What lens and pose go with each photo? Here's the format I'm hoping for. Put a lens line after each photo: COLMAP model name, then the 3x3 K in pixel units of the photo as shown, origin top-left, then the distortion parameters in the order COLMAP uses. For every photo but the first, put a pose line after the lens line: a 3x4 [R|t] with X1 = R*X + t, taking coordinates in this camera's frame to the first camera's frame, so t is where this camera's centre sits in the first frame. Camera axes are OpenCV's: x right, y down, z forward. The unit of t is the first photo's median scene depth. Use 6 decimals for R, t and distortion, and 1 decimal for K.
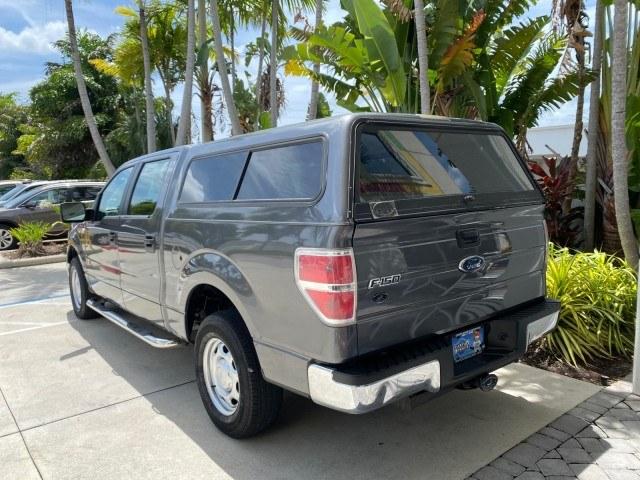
lens RADIAL K [[494.9, 0, 318.1], [0, 494.9, 235.0], [0, 0, 1]] dist [0.014266, -0.010389]
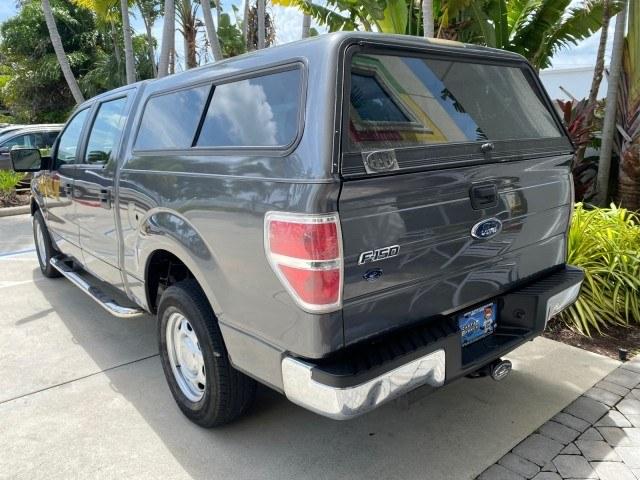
lens RADIAL K [[494.9, 0, 318.4], [0, 494.9, 236.9], [0, 0, 1]] dist [0.014266, -0.010389]
pose [[0.999925, 0.003392, 0.011808, 0.018267], [-0.004648, 0.994135, 0.108049, -0.011054], [-0.011372, -0.108096, 0.994075, 0.144097]]
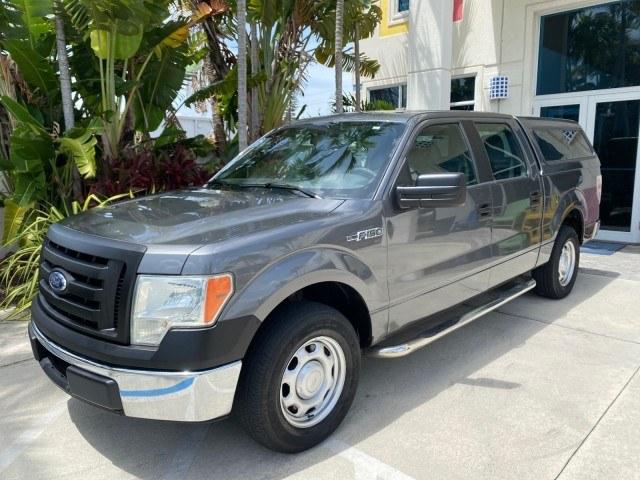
lens RADIAL K [[494.9, 0, 319.7], [0, 494.9, 239.3], [0, 0, 1]] dist [0.014266, -0.010389]
pose [[-0.121005, -0.141178, 0.982561, -1.460155], [0.119558, 0.980556, 0.155614, -0.133819], [-0.985426, 0.136303, -0.101774, 1.668246]]
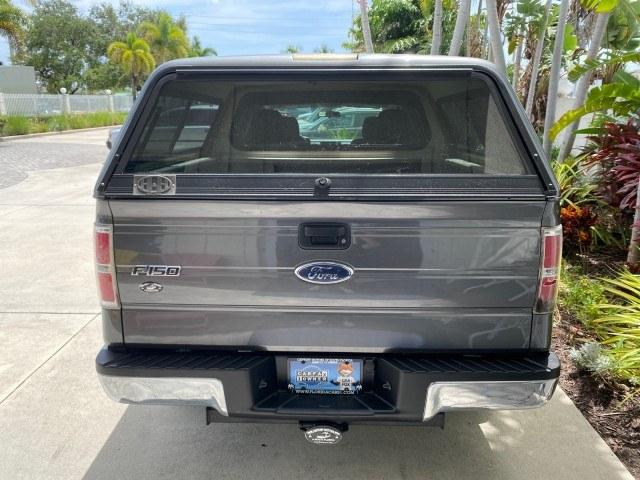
lens RADIAL K [[494.9, 0, 320.4], [0, 494.9, 238.3], [0, 0, 1]] dist [0.014266, -0.010389]
pose [[0.767441, 0.192531, -0.611527, 0.537064], [-0.093832, 0.977303, 0.189934, -0.091543], [0.634215, -0.088382, 0.768088, 0.337370]]
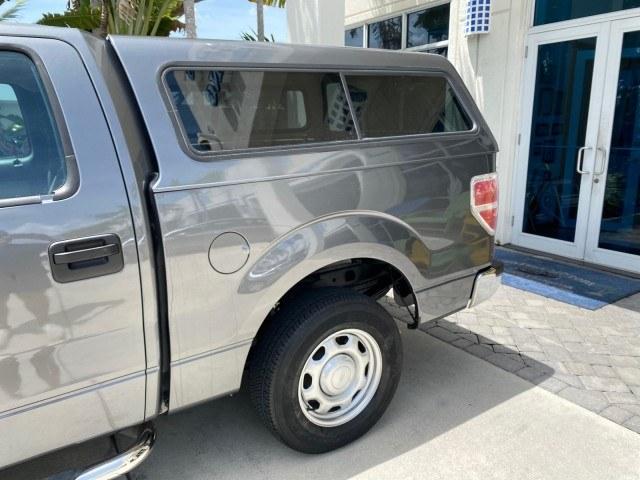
lens RADIAL K [[494.9, 0, 318.4], [0, 494.9, 239.1], [0, 0, 1]] dist [0.014266, -0.010389]
pose [[0.102777, -0.208109, 0.972691, -0.744863], [0.117920, 0.973523, 0.195827, -0.060748], [-0.987690, 0.094573, 0.124596, 0.774884]]
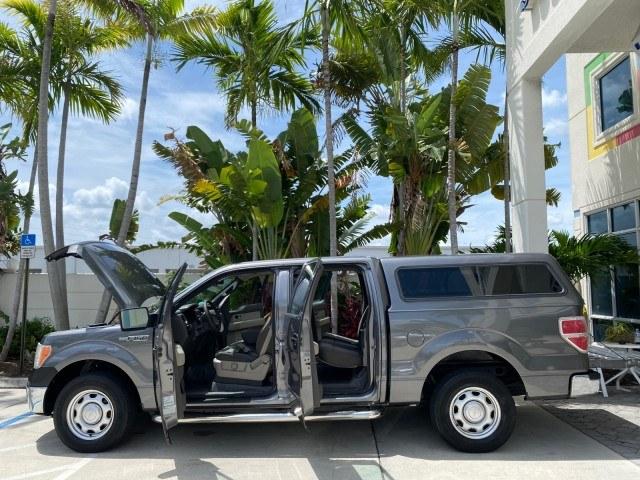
lens RADIAL K [[494.9, 0, 313.3], [0, 494.9, 238.9], [0, 0, 1]] dist [0.014266, -0.010389]
pose [[0.663405, 0.088262, 0.743037, -1.423393], [0.075904, 0.979958, -0.184174, 0.005130], [-0.744401, 0.178582, 0.643410, 0.250699]]
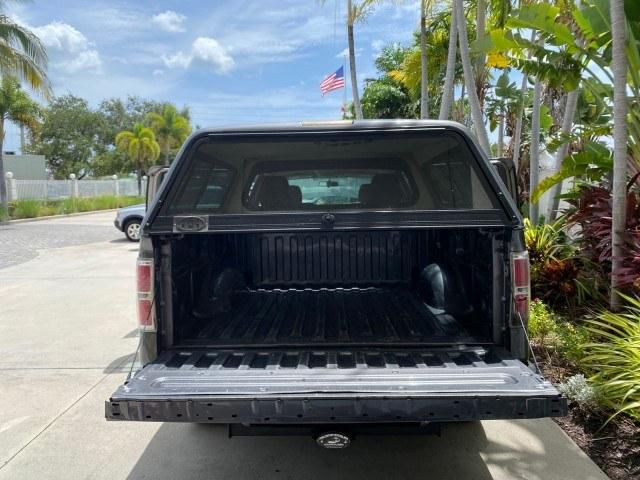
lens RADIAL K [[494.9, 0, 318.3], [0, 494.9, 239.0], [0, 0, 1]] dist [0.014266, -0.010389]
pose [[0.769356, 0.078474, -0.633982, 0.602991], [-0.073410, 0.996712, 0.034287, -0.046632], [0.634589, 0.020162, 0.772587, 0.247590]]
